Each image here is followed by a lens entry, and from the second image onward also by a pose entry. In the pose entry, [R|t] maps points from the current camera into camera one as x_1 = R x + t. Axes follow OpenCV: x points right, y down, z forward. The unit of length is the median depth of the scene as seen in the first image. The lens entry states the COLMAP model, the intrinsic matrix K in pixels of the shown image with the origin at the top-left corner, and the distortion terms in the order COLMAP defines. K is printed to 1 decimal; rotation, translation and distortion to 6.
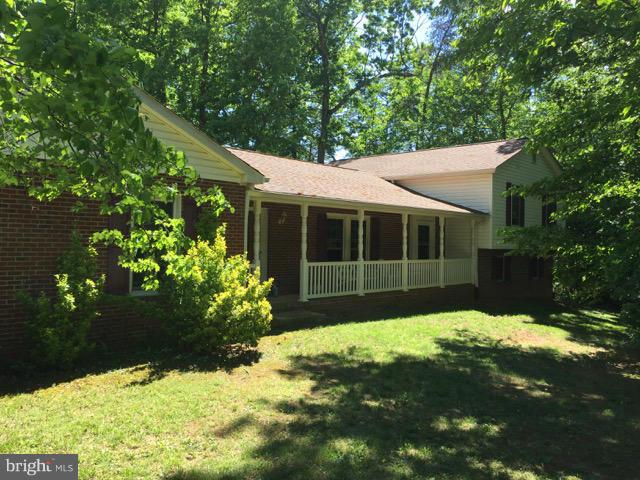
lens RADIAL K [[562.0, 0, 320.0], [0, 562.0, 240.0], [0, 0, 1]] dist [0.075345, -0.085775]
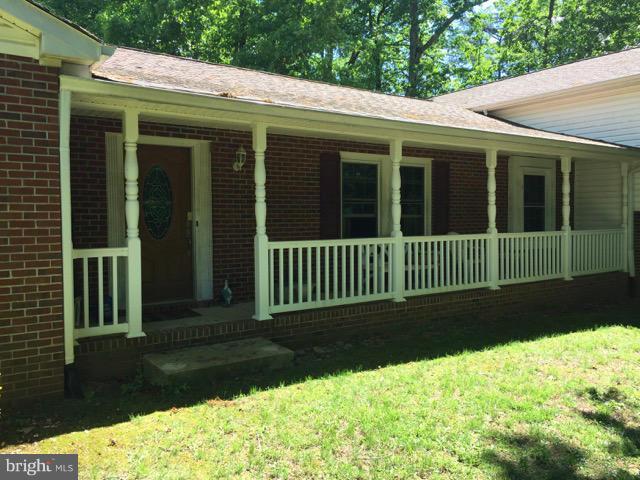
lens RADIAL K [[516.3, 0, 319.0], [0, 516.3, 232.7], [0, 0, 1]] dist [0.028580, -0.004540]
pose [[0.969734, -0.015561, -0.243668, 0.109128], [0.023407, 0.999295, 0.029338, 0.015803], [0.243040, -0.034154, 0.969415, 0.461987]]
